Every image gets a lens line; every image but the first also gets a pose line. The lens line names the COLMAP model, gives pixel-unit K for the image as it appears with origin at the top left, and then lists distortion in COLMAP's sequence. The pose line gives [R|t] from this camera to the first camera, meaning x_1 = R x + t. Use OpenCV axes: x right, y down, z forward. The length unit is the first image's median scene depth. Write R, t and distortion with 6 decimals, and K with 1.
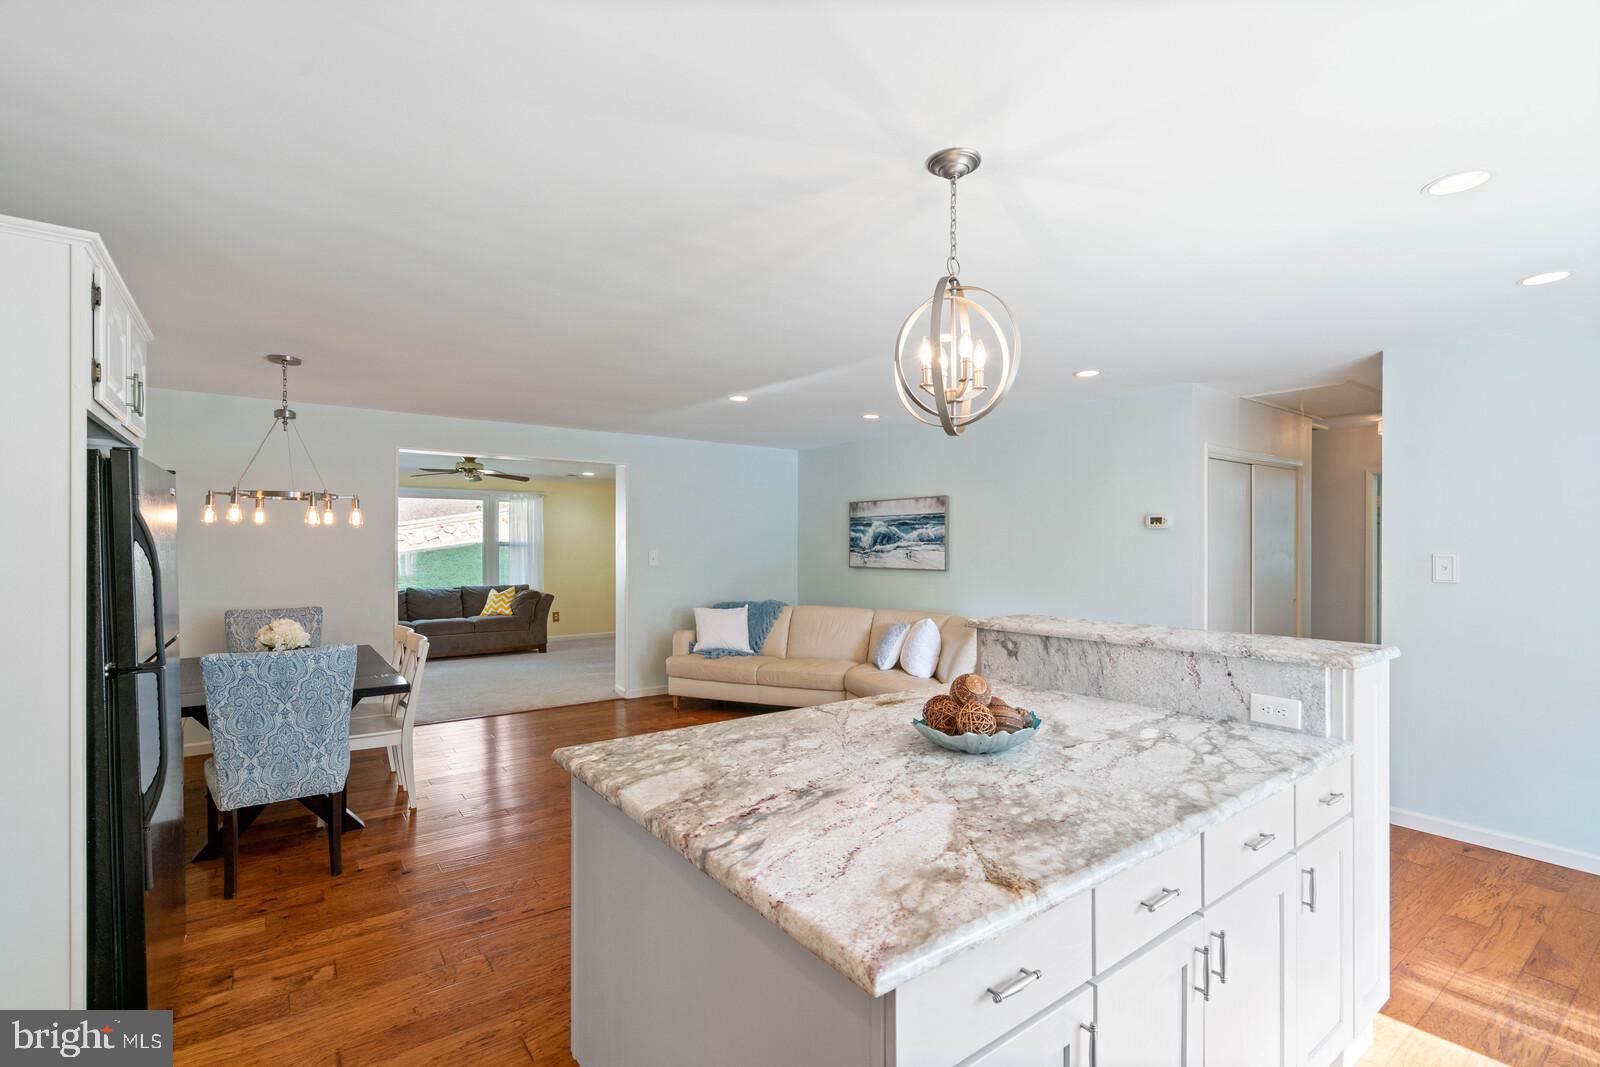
lens RADIAL K [[727.6, 0, 794.8], [0, 727.6, 542.1], [0, 0, 1]] dist [-0.007646, 0.003942]
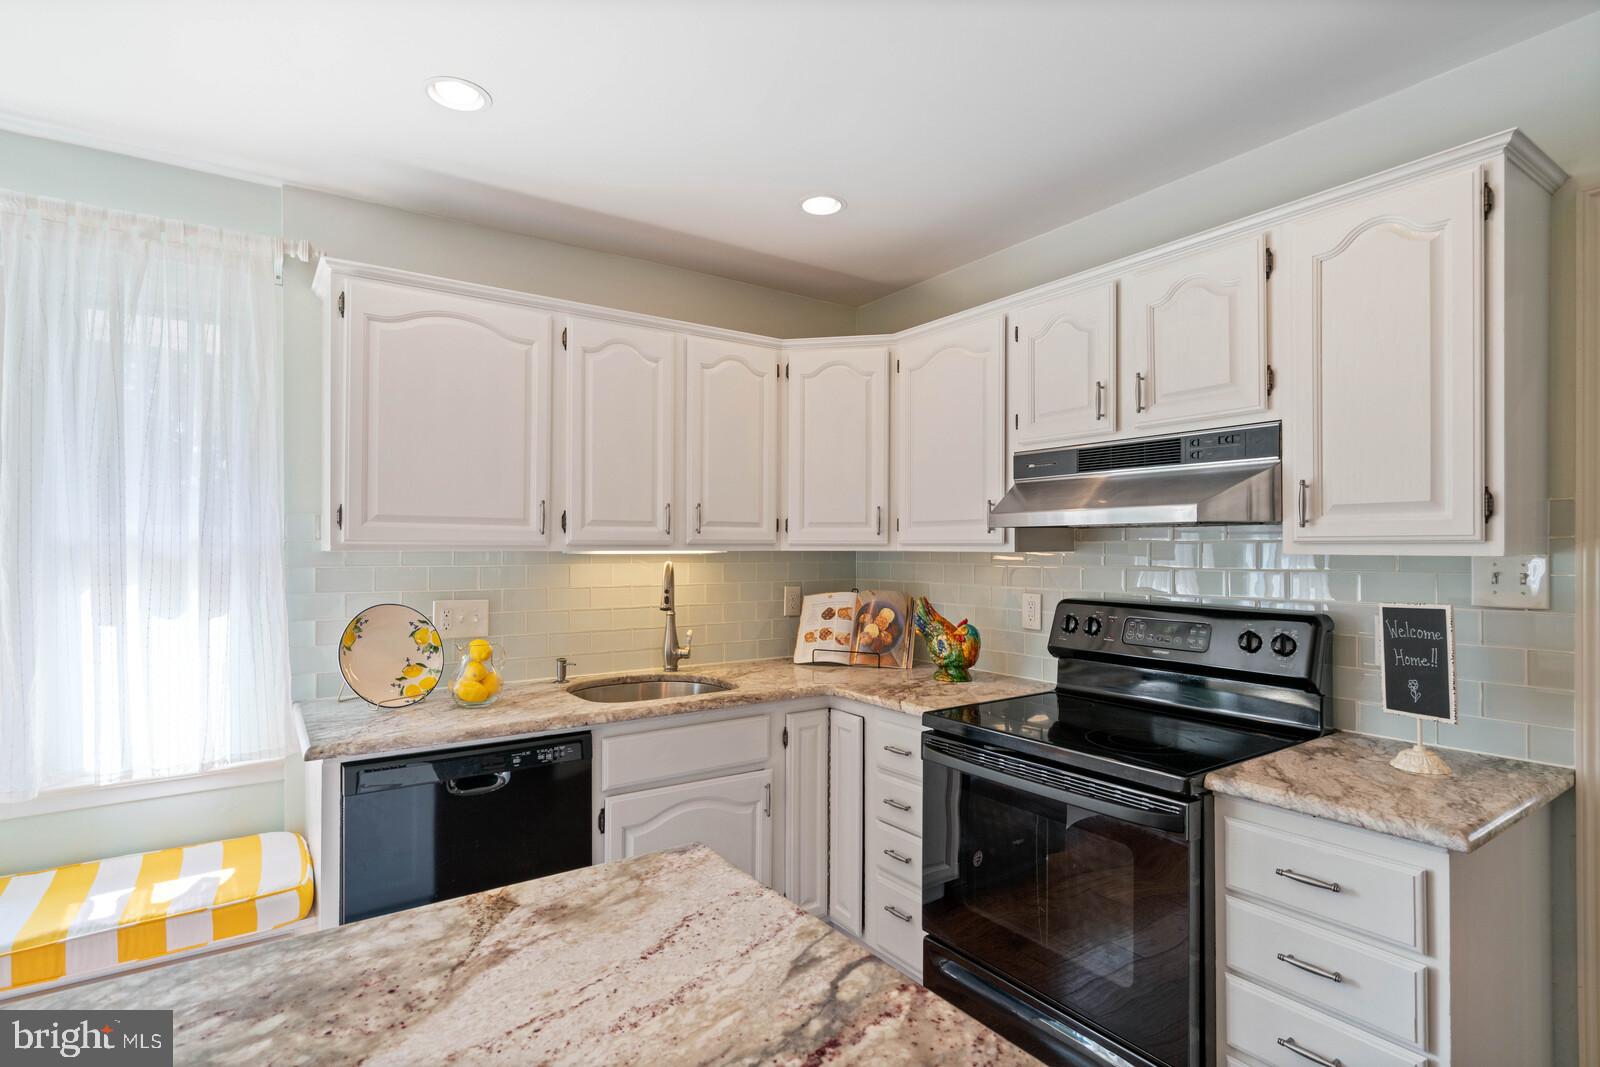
lens RADIAL K [[792.2, 0, 792.0], [0, 792.2, 545.6], [0, 0, 1]] dist [0.003843, 0.001537]
pose [[-0.999570, -0.001240, 0.029301, -0.020880], [-0.001398, 0.999985, -0.005384, 0.017189], [-0.029294, -0.005423, -0.999556, 0.536793]]
